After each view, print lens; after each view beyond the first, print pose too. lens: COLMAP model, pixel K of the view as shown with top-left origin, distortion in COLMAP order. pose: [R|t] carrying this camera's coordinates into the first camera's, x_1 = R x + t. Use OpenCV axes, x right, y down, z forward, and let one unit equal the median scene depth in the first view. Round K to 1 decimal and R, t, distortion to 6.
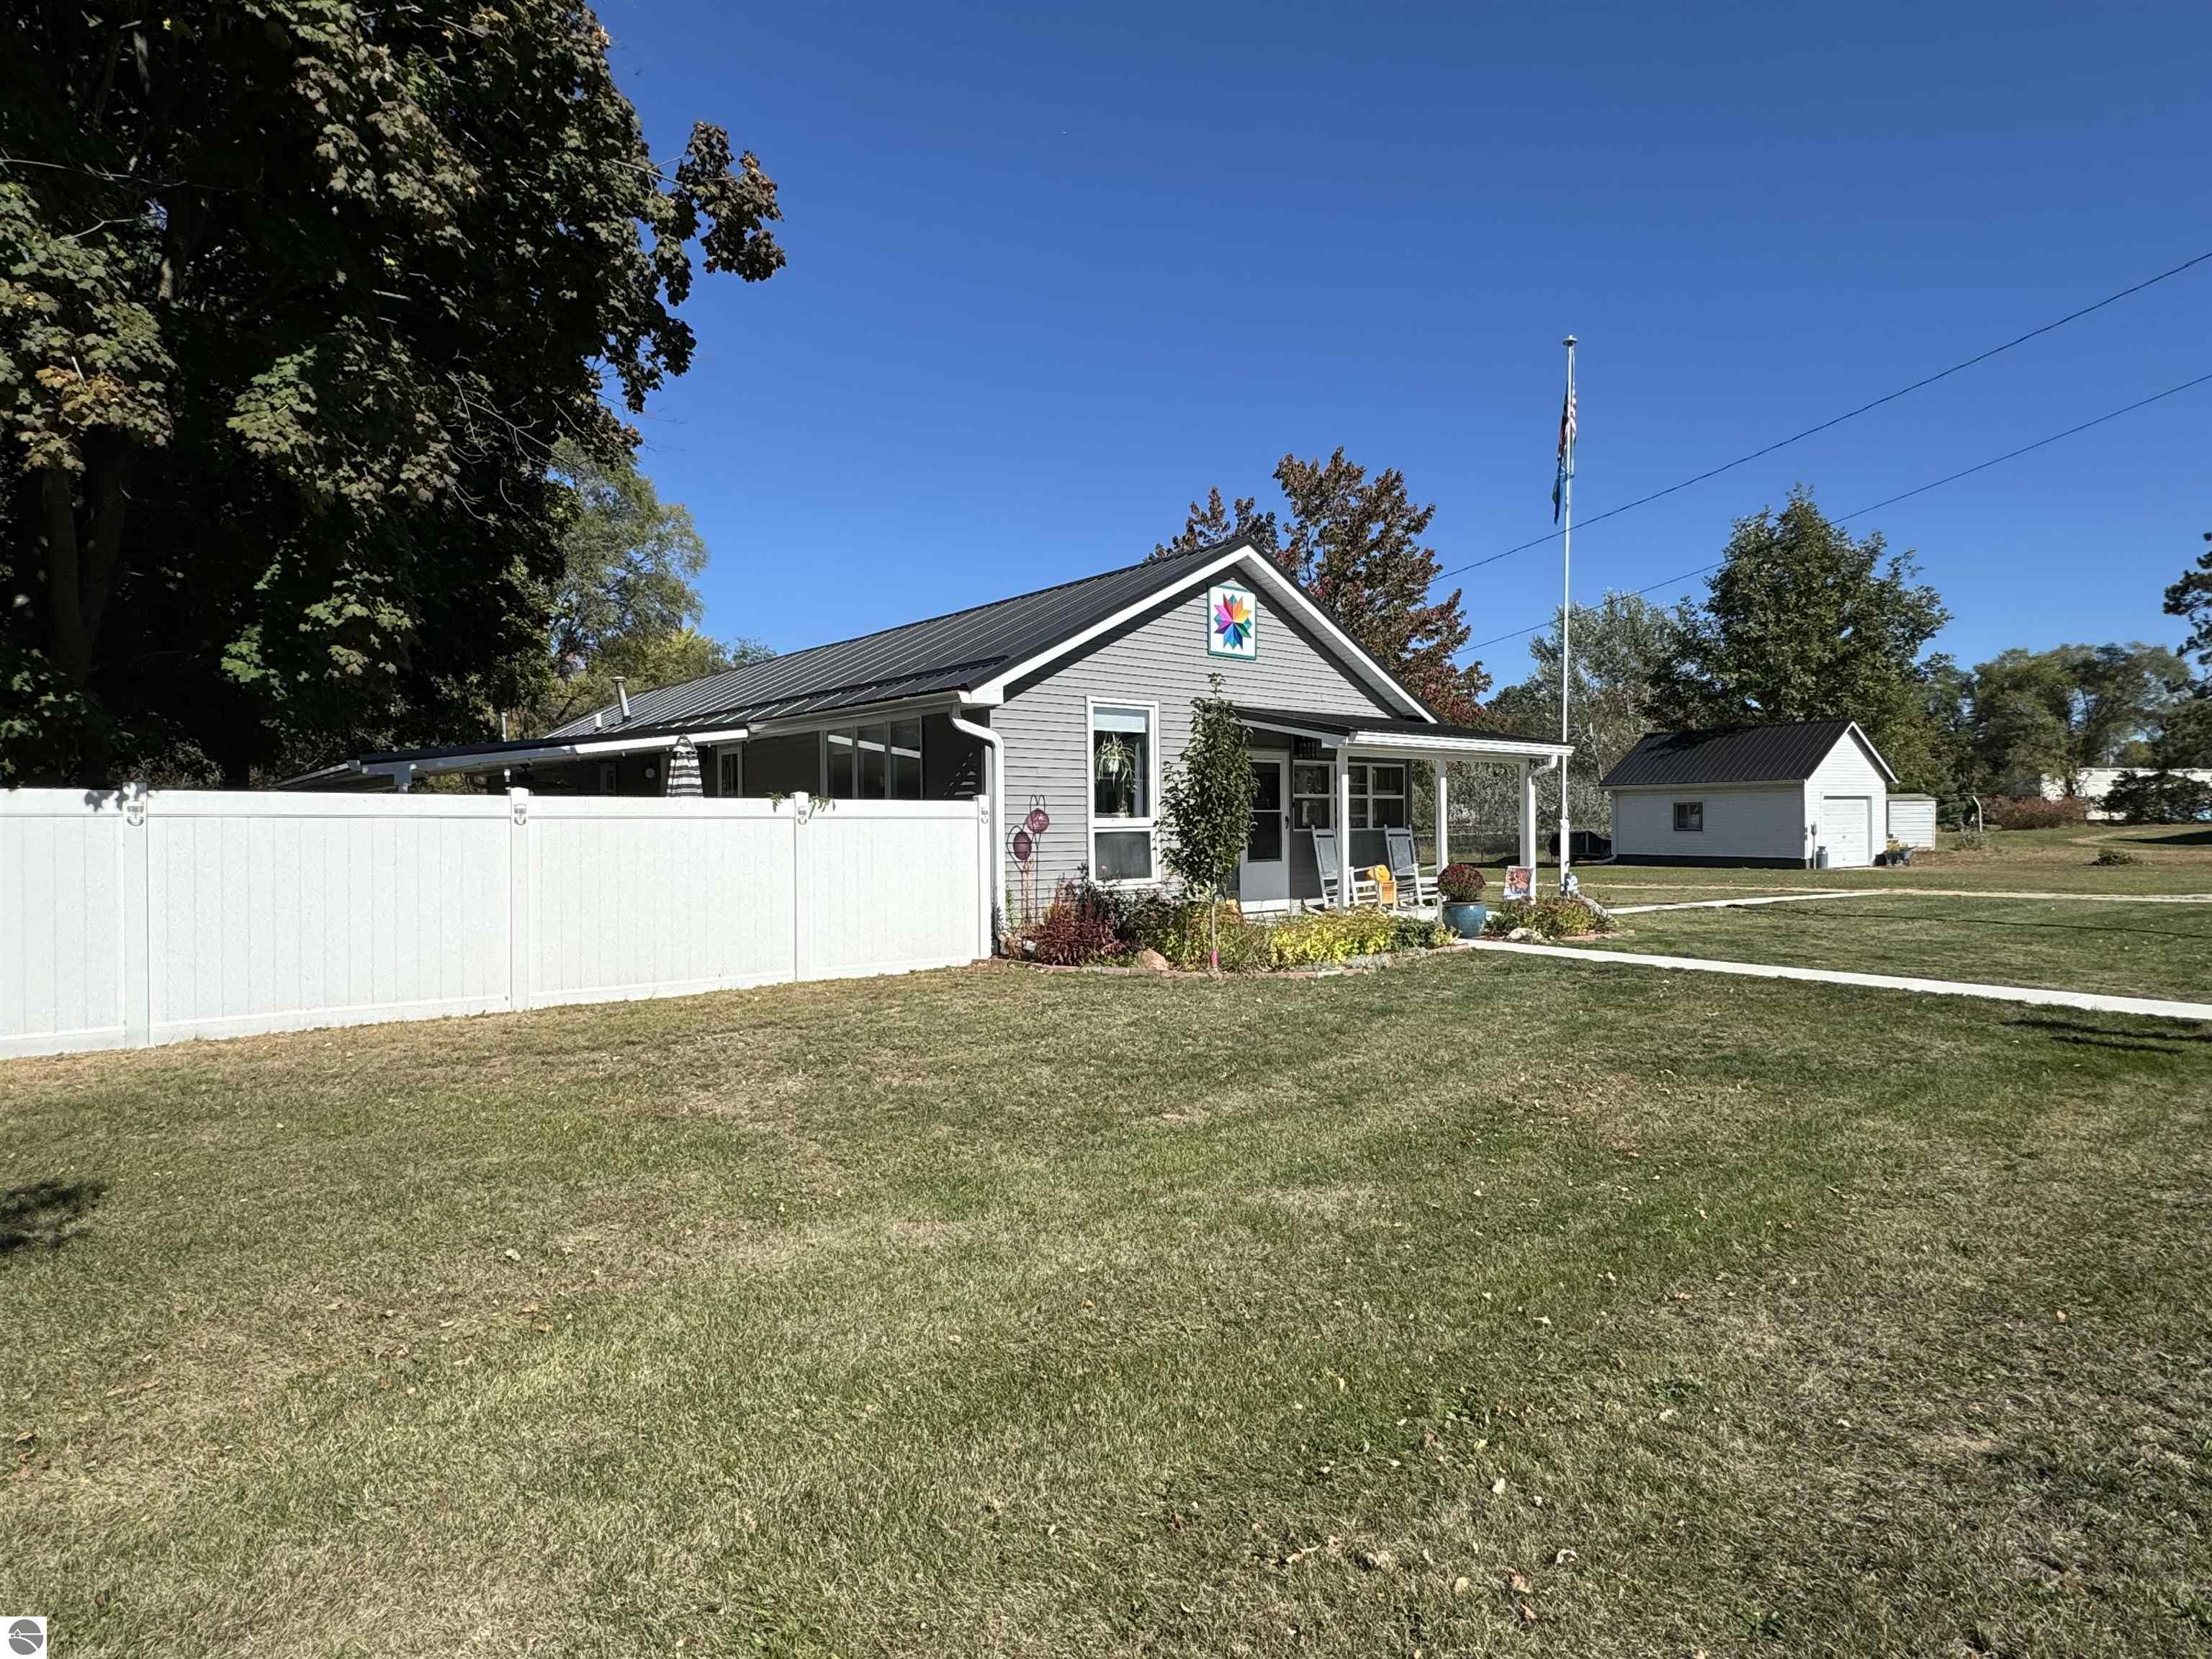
lens RADIAL K [[1232.1, 0, 1106.0], [0, 1232.1, 822.4], [0, 0, 1]] dist [-0.003741, -0.000245]
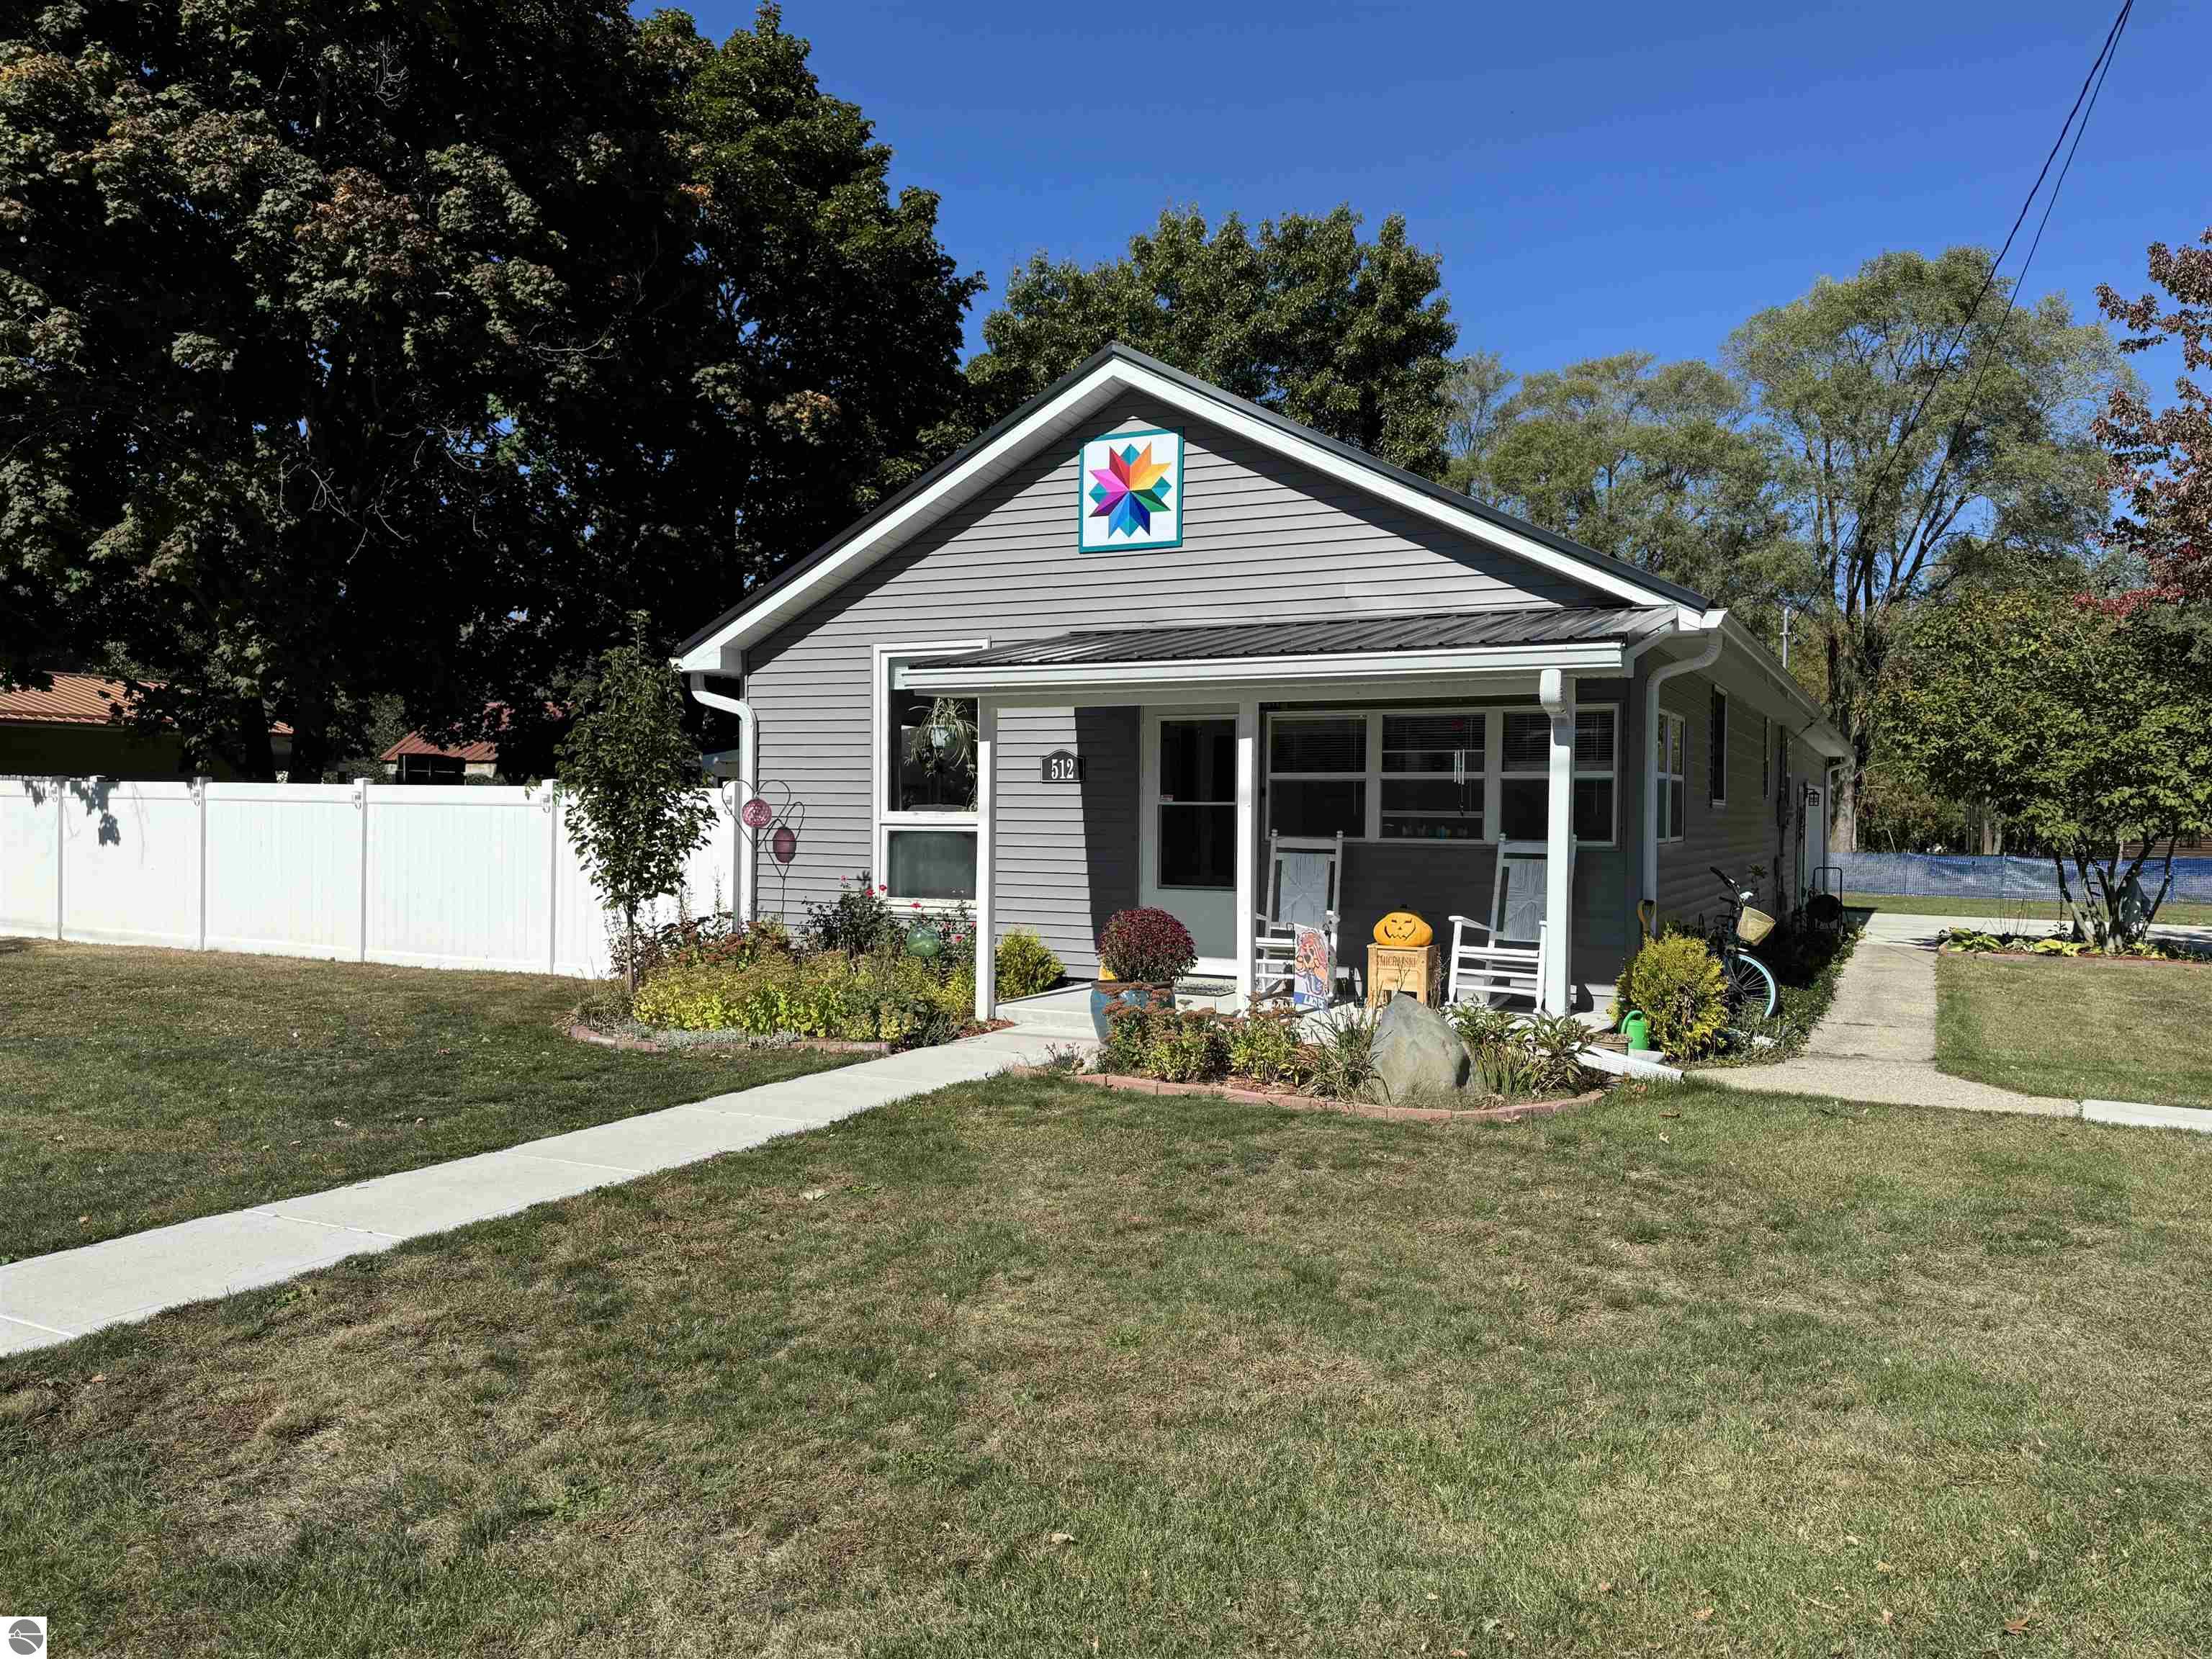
lens RADIAL K [[1633.5, 0, 1108.0], [0, 1633.5, 828.9], [0, 0, 1]] dist [0.066059, 0.001268]
pose [[0.381874, 0.030654, -0.923706, 0.860231], [-0.006213, 0.999512, 0.030601, -0.021539], [0.924194, -0.005947, 0.381878, 0.691771]]
